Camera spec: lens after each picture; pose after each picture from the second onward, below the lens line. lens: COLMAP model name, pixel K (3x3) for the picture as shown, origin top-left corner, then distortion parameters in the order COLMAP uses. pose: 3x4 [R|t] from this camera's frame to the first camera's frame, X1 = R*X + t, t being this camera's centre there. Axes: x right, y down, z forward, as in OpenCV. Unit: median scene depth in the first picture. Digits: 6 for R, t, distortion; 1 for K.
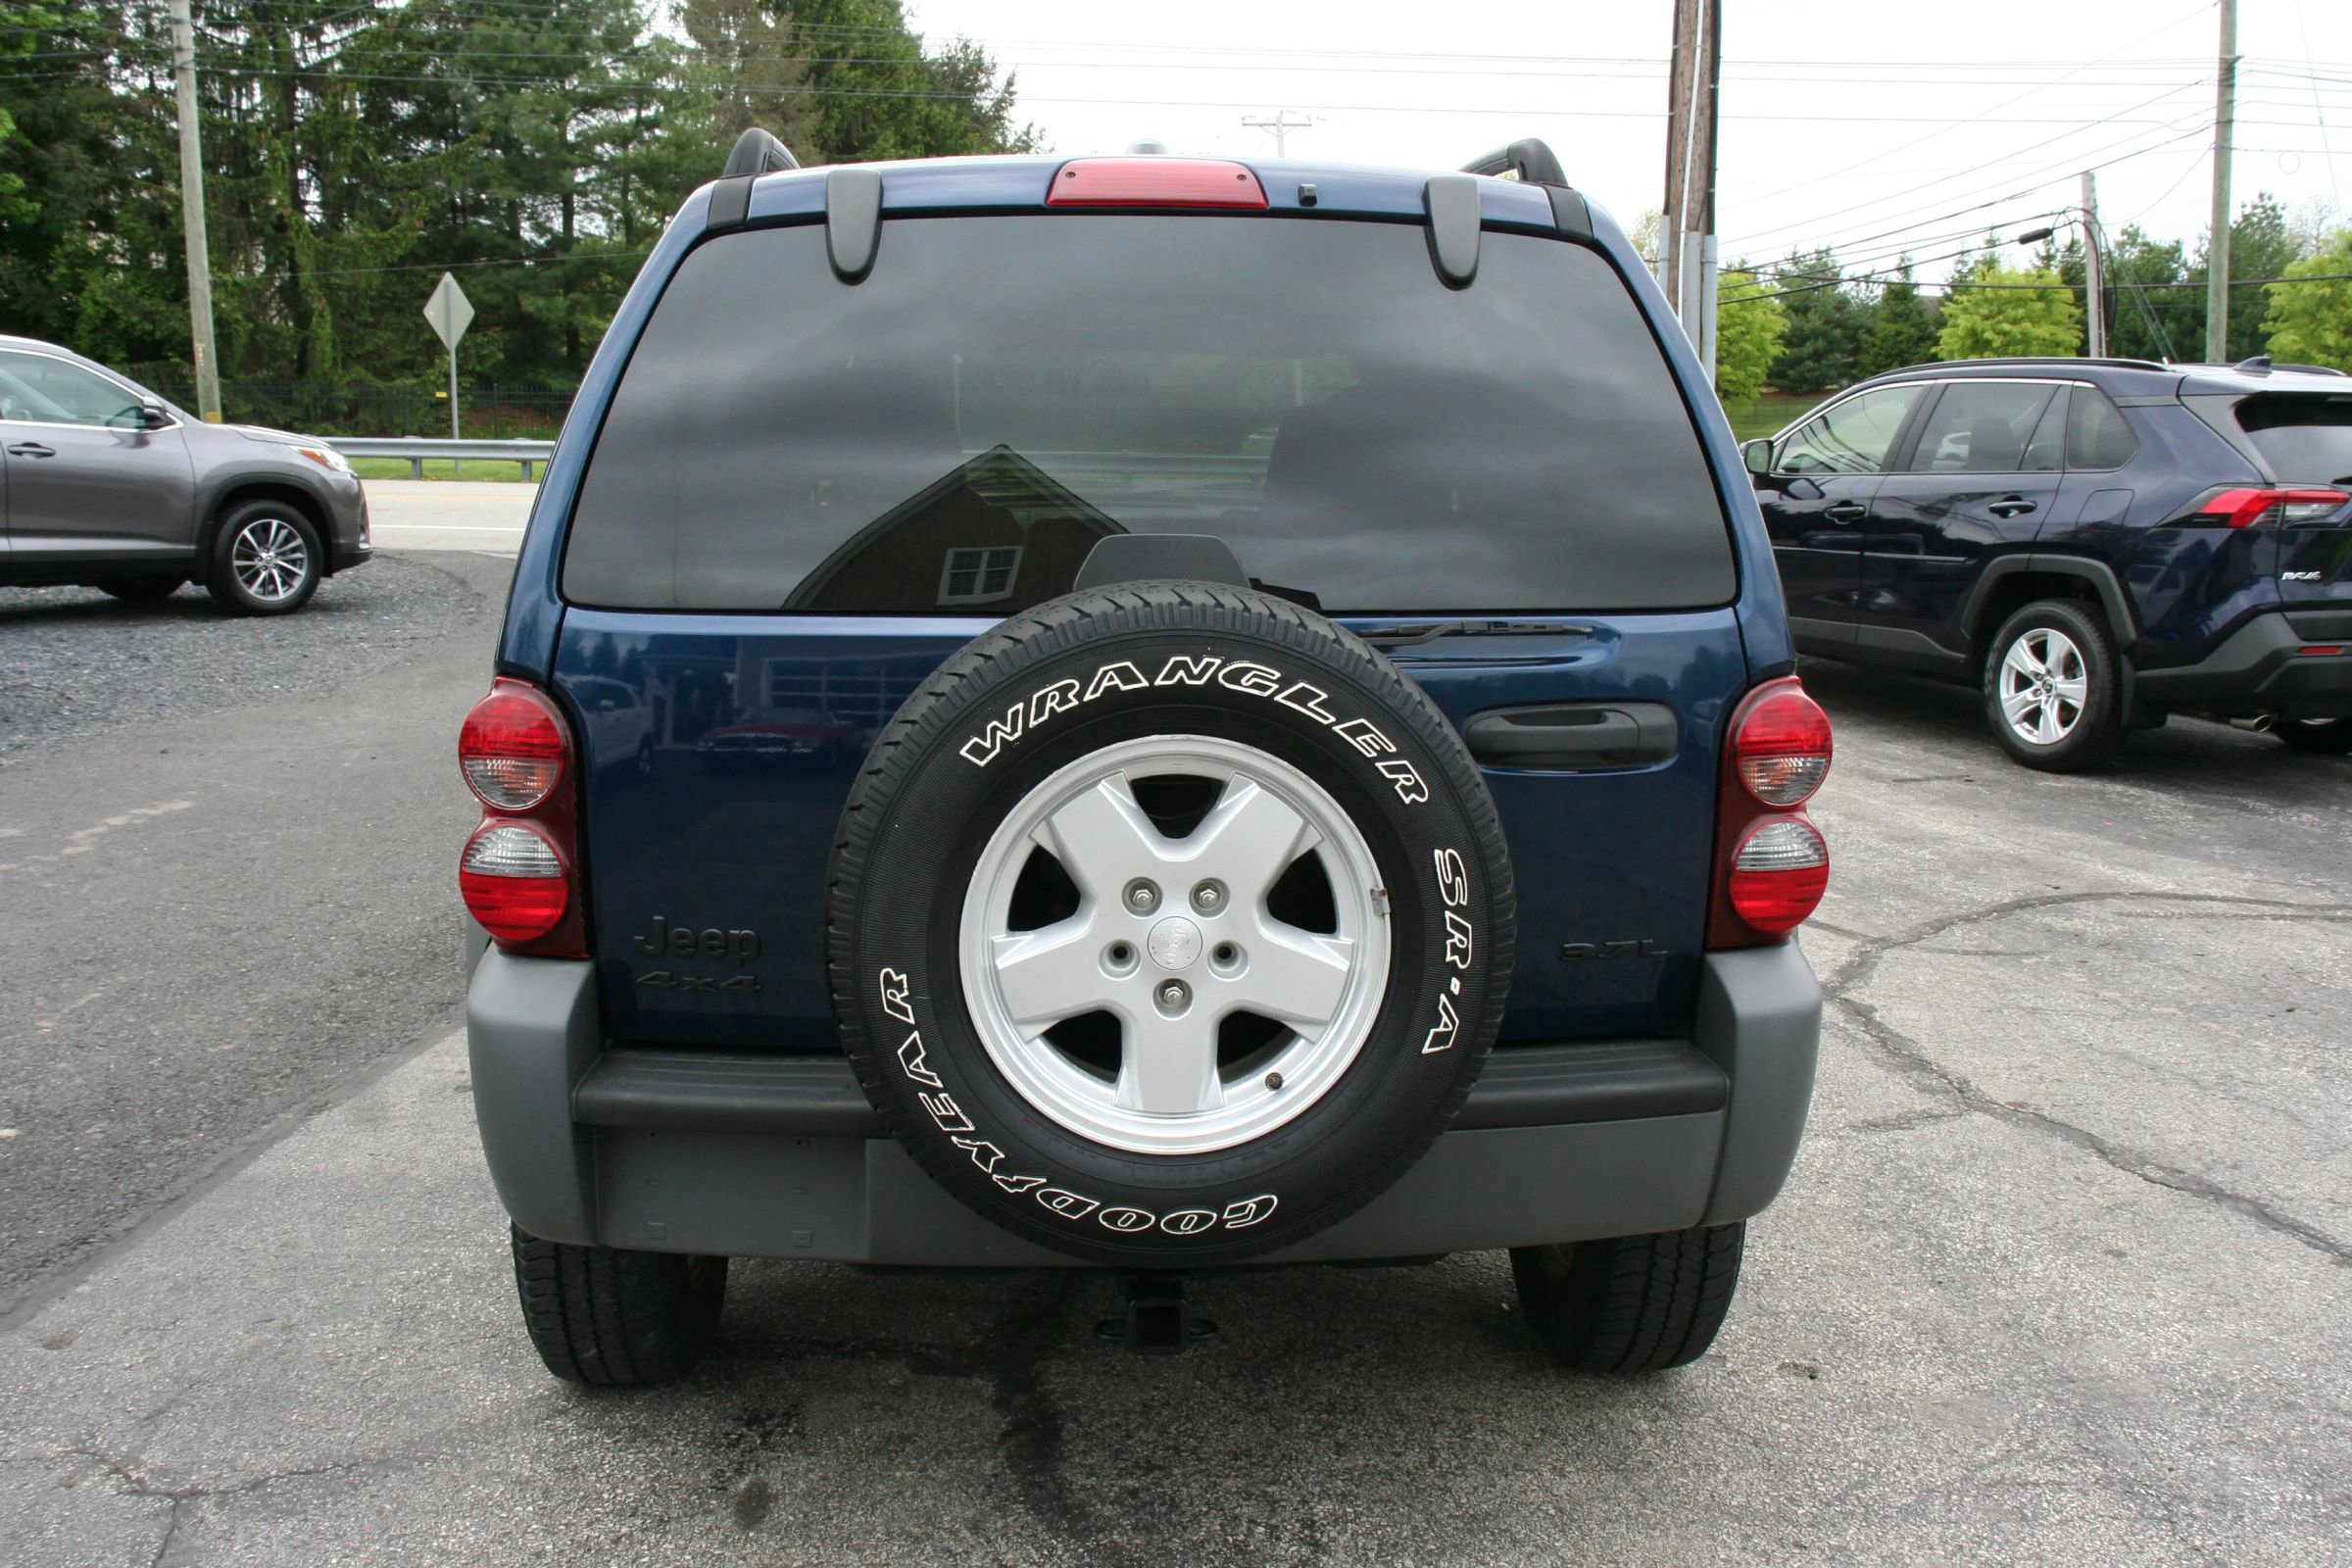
lens RADIAL K [[2331.7, 0, 1176.0], [0, 2331.7, 784.0], [0, 0, 1]] dist [-0.171418, 0.245419]
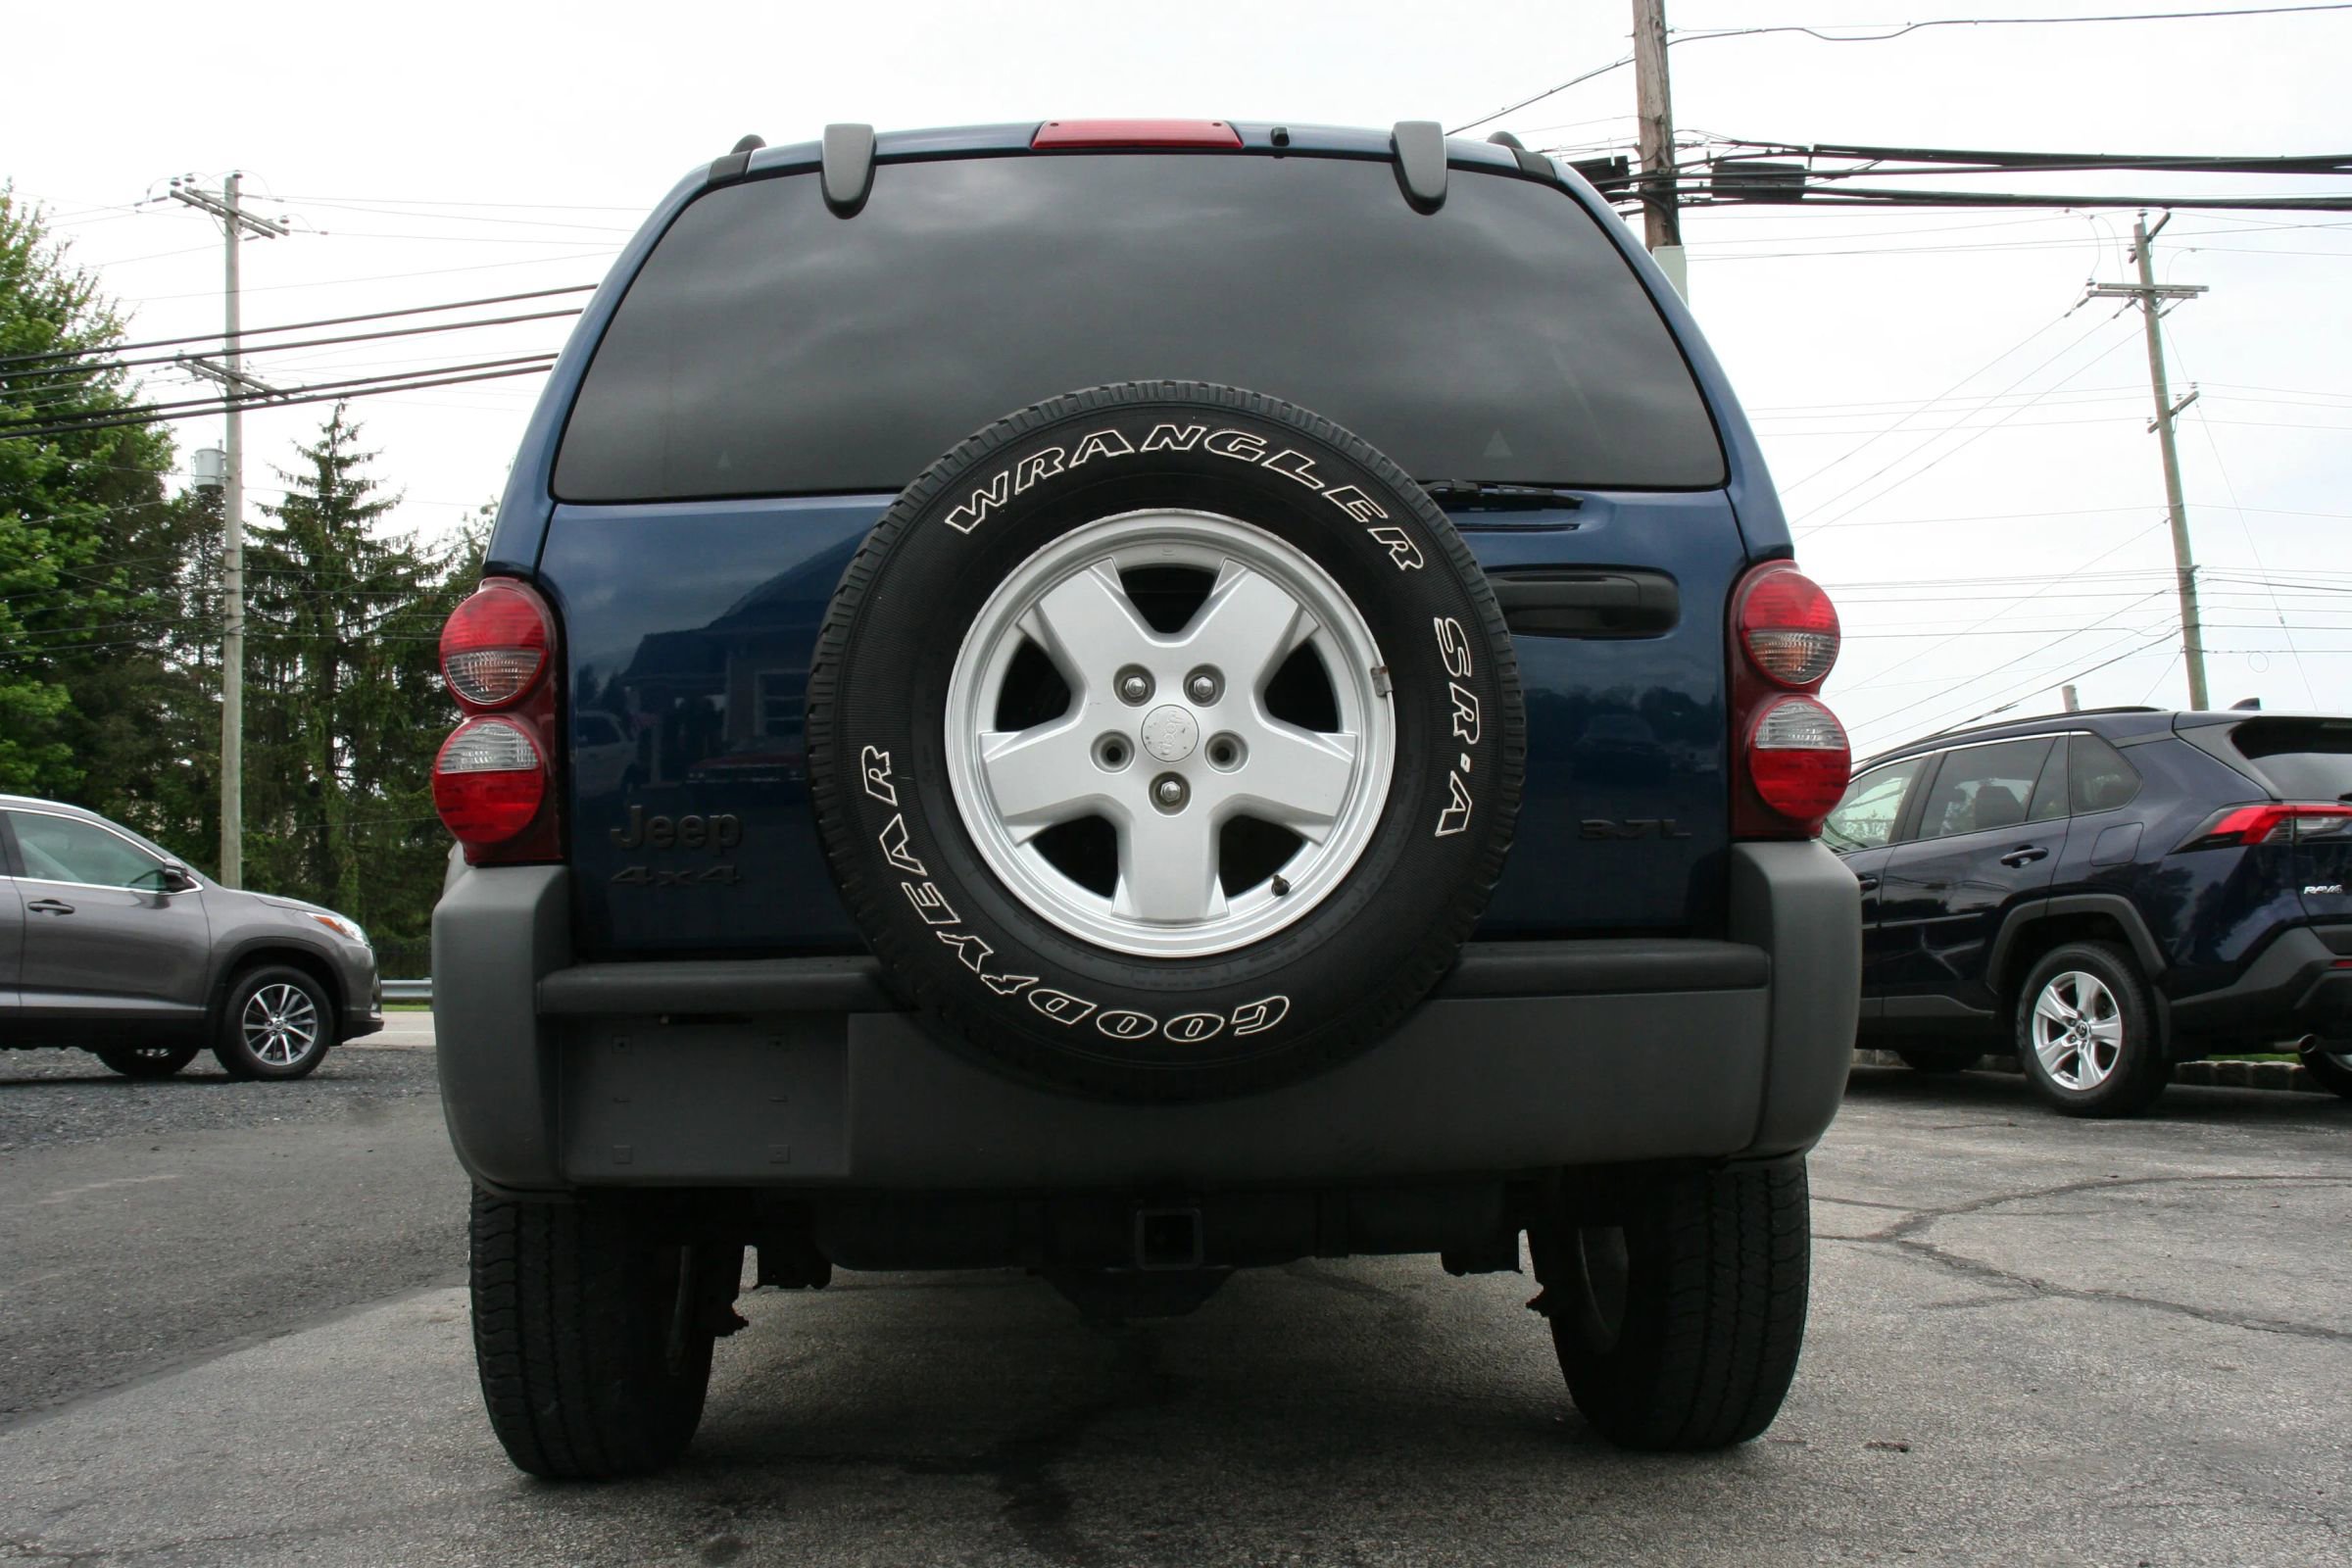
lens RADIAL K [[2327.5, 0, 1176.1], [0, 2327.5, 833.7], [0, 0, 1]] dist [-0.161272, 0.234600]
pose [[0.999469, -0.032067, -0.005744, 0.004641], [0.029248, 0.960910, -0.275310, 0.277891], [0.014348, 0.274996, 0.961338, 0.068159]]
